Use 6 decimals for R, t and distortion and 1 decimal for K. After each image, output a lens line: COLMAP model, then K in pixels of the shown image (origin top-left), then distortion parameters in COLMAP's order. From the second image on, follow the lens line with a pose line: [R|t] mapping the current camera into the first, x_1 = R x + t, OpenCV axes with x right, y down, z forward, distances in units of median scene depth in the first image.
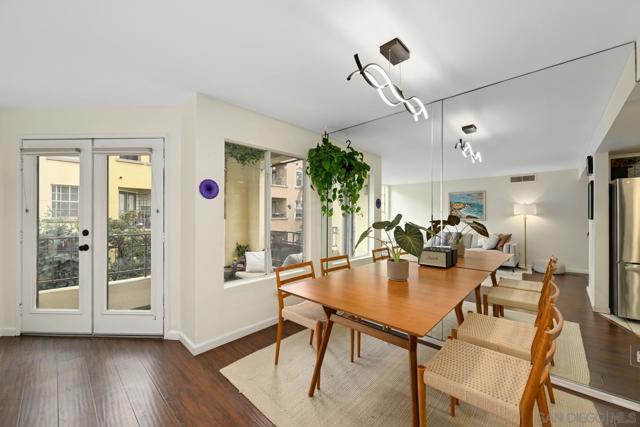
lens RADIAL K [[249.7, 0, 322.0], [0, 249.7, 215.9], [0, 0, 1]] dist [-0.000331, -0.000042]
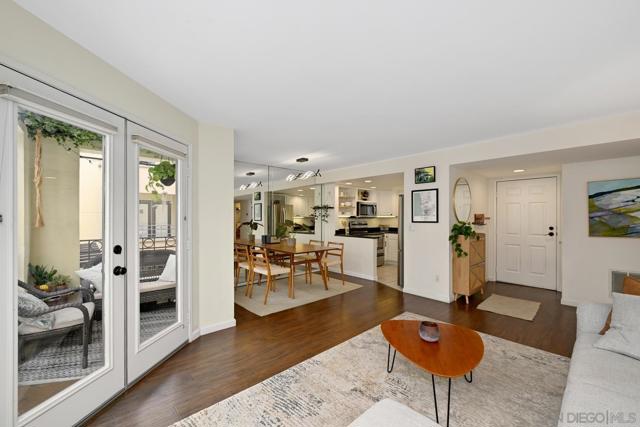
lens RADIAL K [[259.9, 0, 322.2], [0, 259.9, 217.1], [0, 0, 1]] dist [0.000313, -0.000130]
pose [[0.073026, 0.000223, 0.997330, -1.301005], [-0.004045, 0.999992, 0.000073, -0.020162], [-0.997322, -0.004040, 0.073026, 0.299155]]
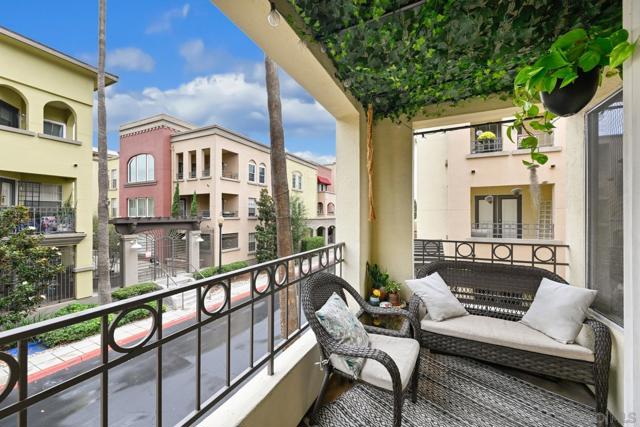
lens RADIAL K [[249.7, 0, 322.0], [0, 249.7, 215.9], [0, 0, 1]] dist [-0.000331, -0.000042]
pose [[0.951558, -0.000730, 0.307468, -0.867821], [-0.000054, 0.999997, 0.002542, -0.000398], [-0.307468, -0.002435, 0.951555, 0.667566]]
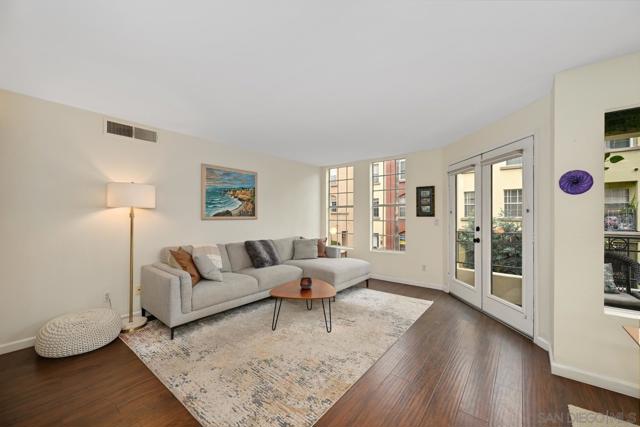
lens RADIAL K [[249.7, 0, 322.0], [0, 249.7, 215.9], [0, 0, 1]] dist [-0.000331, -0.000042]
pose [[0.074298, -0.001195, -0.997235, 0.215838], [0.002194, 0.999997, -0.001034, 0.000865], [0.997234, -0.002111, 0.074300, 0.086014]]
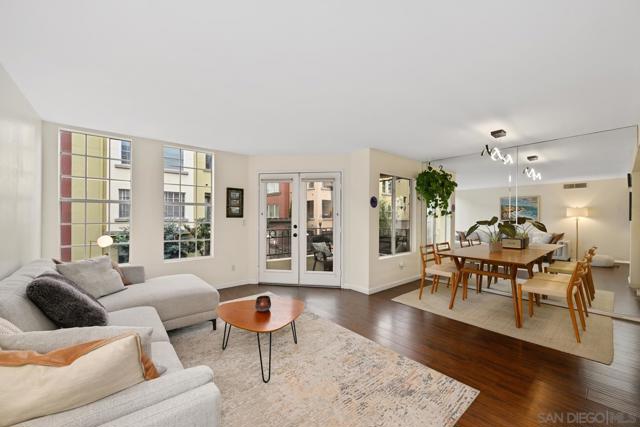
lens RADIAL K [[252.0, 0, 322.8], [0, 252.0, 217.7], [0, 0, 1]] dist [0.000386, -0.000018]
pose [[0.993328, 0.003822, -0.115257, -0.439613], [-0.003365, 0.999986, 0.004157, -0.002134], [0.115271, -0.003741, 0.993327, -0.584051]]
